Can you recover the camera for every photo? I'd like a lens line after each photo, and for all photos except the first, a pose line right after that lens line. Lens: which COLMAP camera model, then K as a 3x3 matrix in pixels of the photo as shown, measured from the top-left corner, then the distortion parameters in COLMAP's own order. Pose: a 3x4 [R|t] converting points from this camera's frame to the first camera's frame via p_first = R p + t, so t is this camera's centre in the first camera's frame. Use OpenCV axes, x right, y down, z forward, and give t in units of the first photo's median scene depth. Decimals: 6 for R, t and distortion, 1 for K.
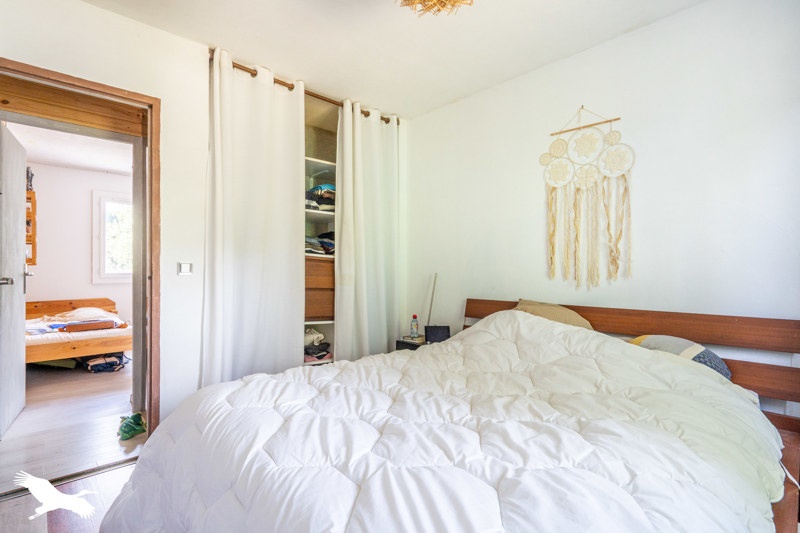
lens RADIAL K [[372.3, 0, 400.0], [0, 372.3, 266.5], [0, 0, 1]] dist [-0.001896, -0.000397]
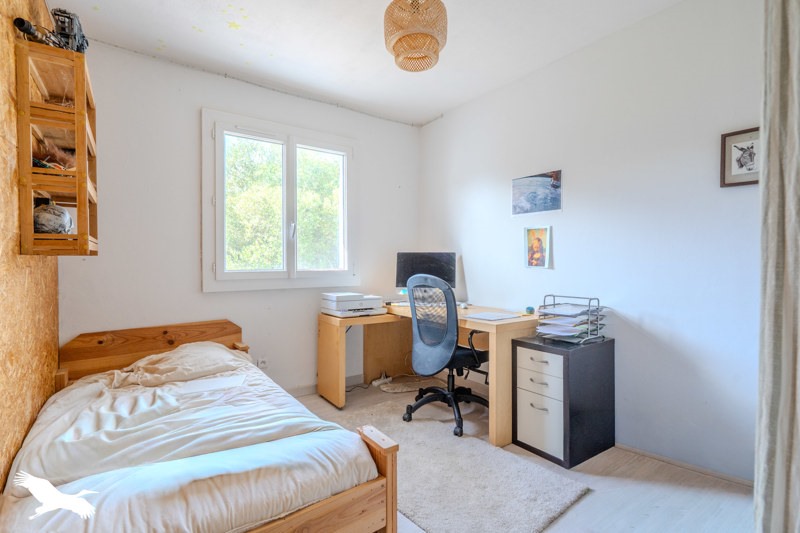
lens RADIAL K [[372.3, 0, 400.0], [0, 372.3, 266.5], [0, 0, 1]] dist [-0.001896, -0.000397]
pose [[0.989941, 0.003019, -0.141445, -0.492729], [-0.001130, 0.999909, 0.013435, 0.004005], [0.141473, -0.013140, 0.989855, 0.539931]]
